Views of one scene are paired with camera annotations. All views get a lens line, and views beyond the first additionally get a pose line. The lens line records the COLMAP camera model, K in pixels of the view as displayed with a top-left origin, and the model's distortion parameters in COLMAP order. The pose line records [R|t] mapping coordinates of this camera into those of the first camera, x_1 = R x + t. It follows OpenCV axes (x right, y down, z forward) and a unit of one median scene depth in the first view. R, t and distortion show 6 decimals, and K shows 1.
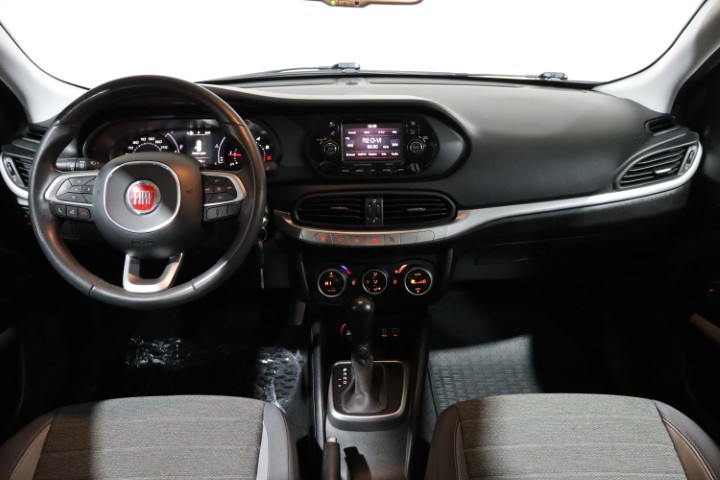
lens RADIAL K [[606.3, 0, 360.0], [0, 606.3, 240.0], [0, 0, 1]] dist [0.001795, 0.002789]
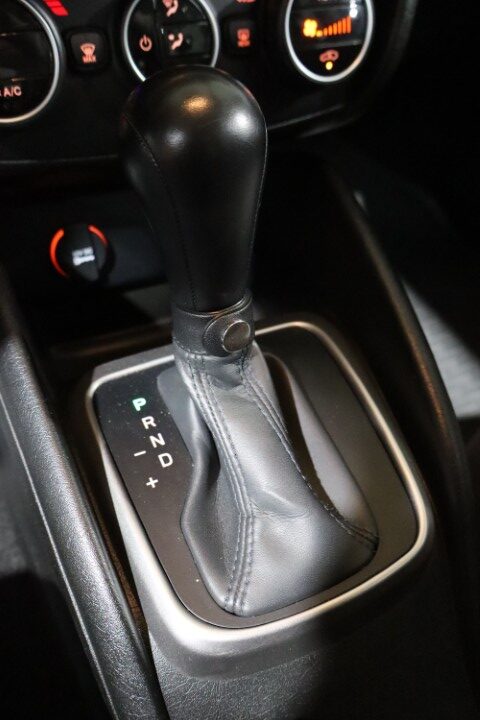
lens RADIAL K [[606.3, 0, 240.0], [0, 606.3, 360.0], [0, 0, 1]] dist [0.001795, 0.002789]
pose [[0.917136, -0.243210, 0.315769, -0.062328], [0.107525, 0.913849, 0.391560, 0.095755], [-0.383796, -0.325161, 0.864275, 0.744014]]
